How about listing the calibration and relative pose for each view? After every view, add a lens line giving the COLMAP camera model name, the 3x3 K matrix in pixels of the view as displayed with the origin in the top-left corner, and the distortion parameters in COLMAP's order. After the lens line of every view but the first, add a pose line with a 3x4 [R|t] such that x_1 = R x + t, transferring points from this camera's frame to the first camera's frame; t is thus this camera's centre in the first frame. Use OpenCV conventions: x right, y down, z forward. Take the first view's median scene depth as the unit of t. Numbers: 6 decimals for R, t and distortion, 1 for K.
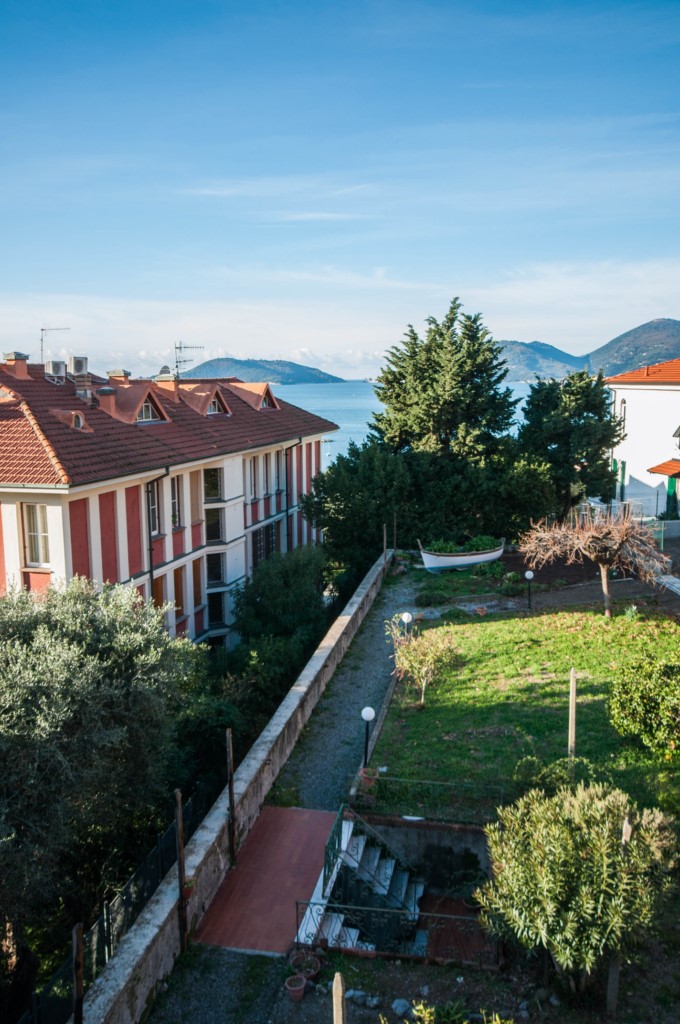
lens RADIAL K [[851.4, 0, 332.4], [0, 851.4, 512.2], [0, 0, 1]] dist [-0.002588, 0.004077]
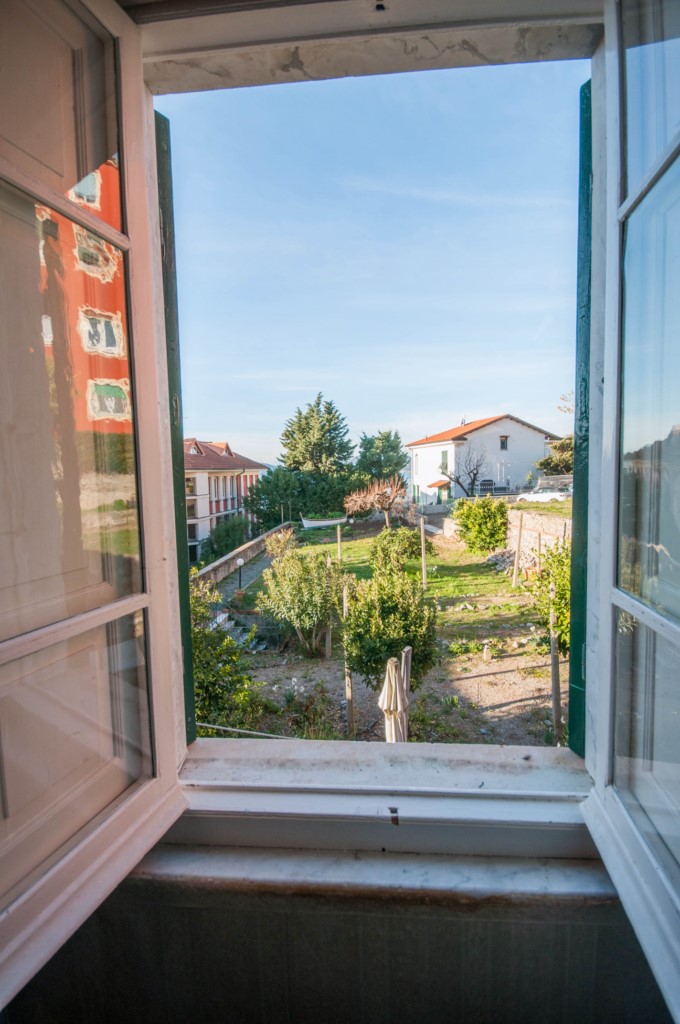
lens RADIAL K [[454.8, 0, 332.9], [0, 454.8, 505.5], [0, 0, 1]] dist [-0.003658, -0.007238]
pose [[0.994614, -0.022669, 0.101142, 0.063889], [0.029993, 0.996991, -0.071485, 0.082389], [-0.099217, 0.074133, 0.992301, -0.015560]]
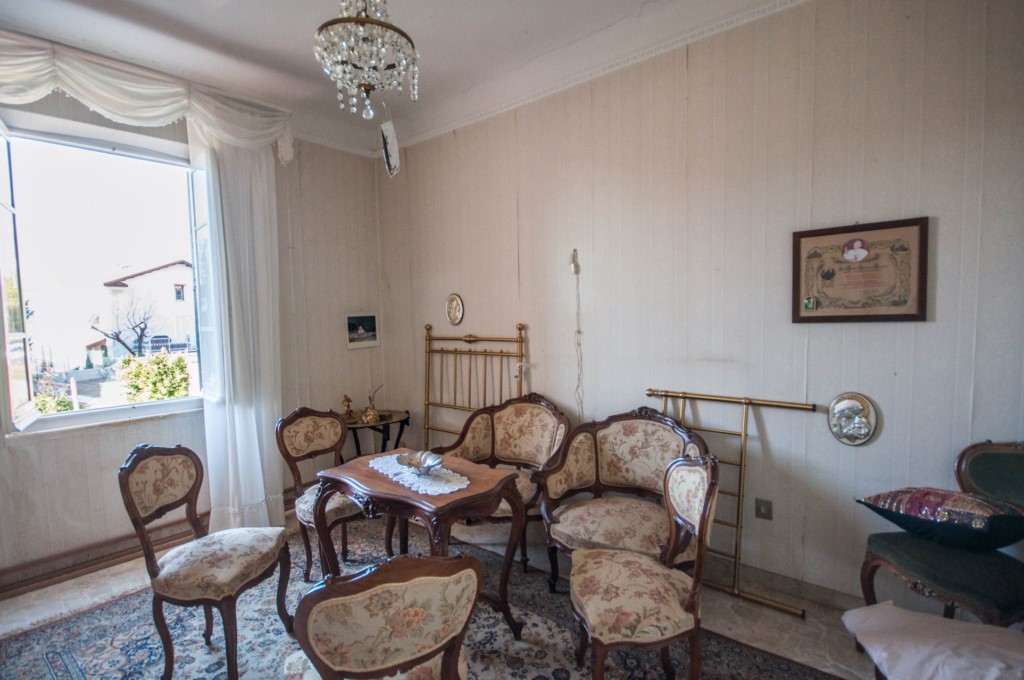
lens RADIAL K [[498.3, 0, 509.3], [0, 498.3, 346.3], [0, 0, 1]] dist [-0.003475, -0.000198]
pose [[0.504340, -0.059447, 0.861457, 0.033773], [0.146232, 0.989098, -0.017356, 0.096598], [-0.851033, 0.134726, 0.507534, -0.079254]]
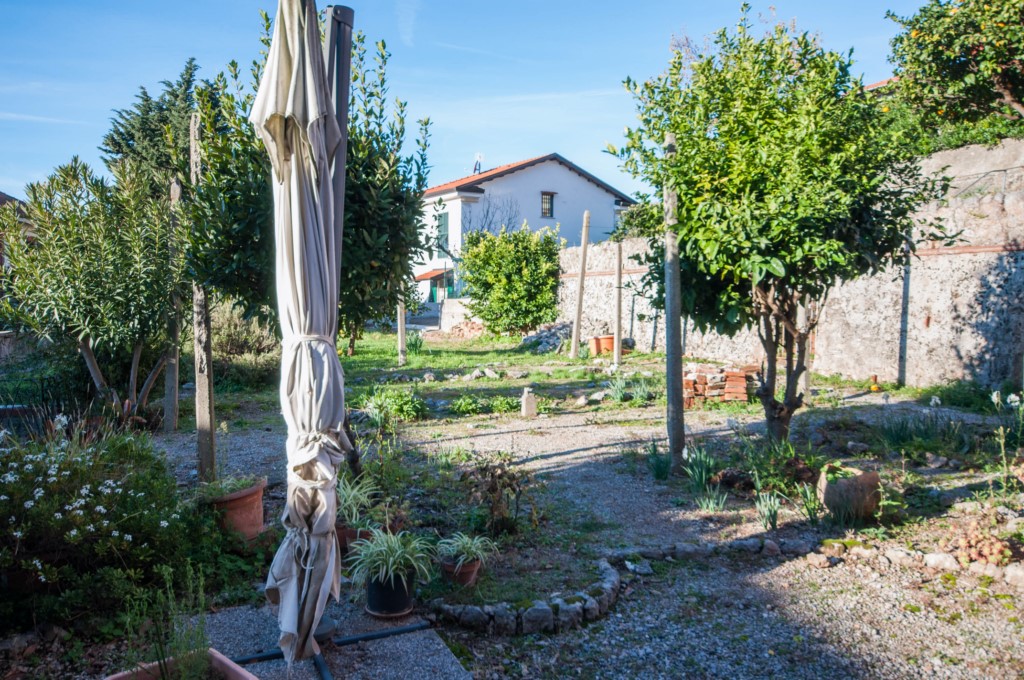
lens RADIAL K [[851.4, 0, 517.2], [0, 851.4, 347.9], [0, 0, 1]] dist [-0.002588, 0.004077]
pose [[0.908367, -0.006384, 0.418126, 0.076635], [0.042594, 0.996096, -0.077325, 0.154168], [-0.416000, 0.088049, 0.905092, 0.030754]]
